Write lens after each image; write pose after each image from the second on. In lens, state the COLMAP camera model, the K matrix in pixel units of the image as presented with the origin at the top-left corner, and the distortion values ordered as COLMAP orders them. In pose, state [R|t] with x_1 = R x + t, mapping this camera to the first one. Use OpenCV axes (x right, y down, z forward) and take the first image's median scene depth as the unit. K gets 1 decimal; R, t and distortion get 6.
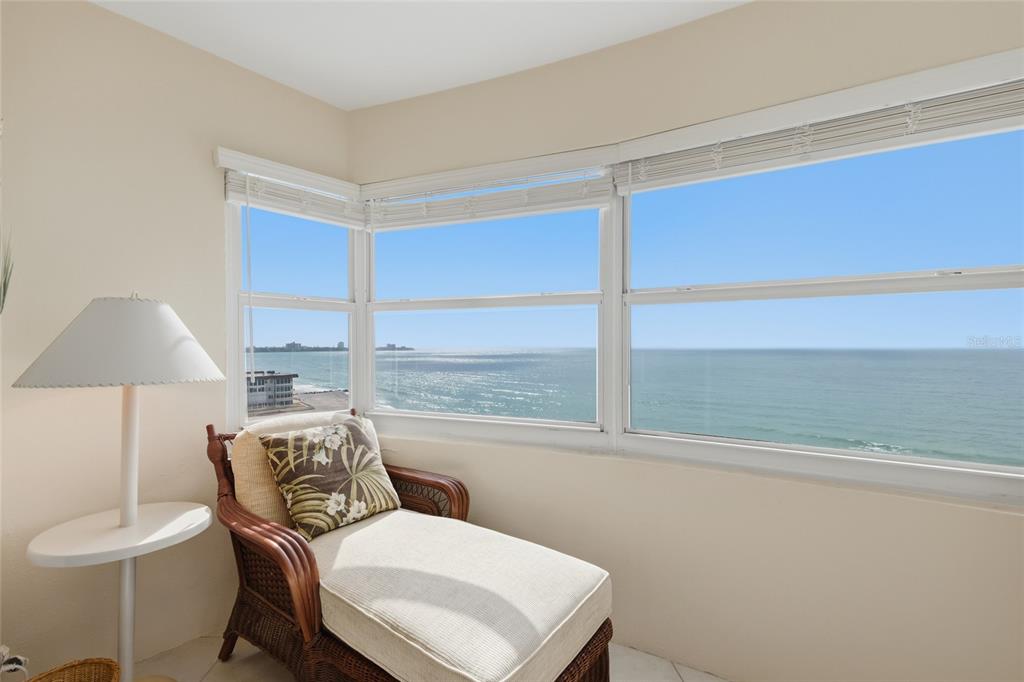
lens RADIAL K [[444.2, 0, 511.1], [0, 444.2, 341.6], [0, 0, 1]] dist [0.002495, 0.000567]
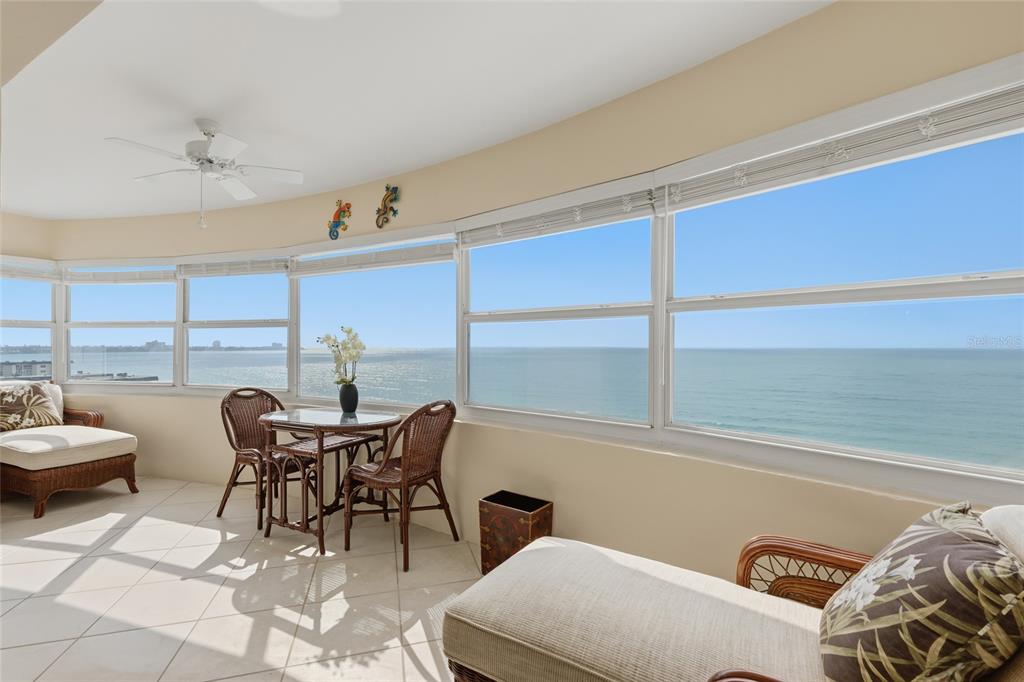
lens RADIAL K [[444.2, 0, 508.9], [0, 444.2, 344.4], [0, 0, 1]] dist [0.002495, 0.000567]
pose [[0.977098, 0.002136, 0.212781, 1.407409], [-0.003774, 0.999966, 0.007292, -0.025555], [-0.212759, -0.007928, 0.977073, -1.541555]]
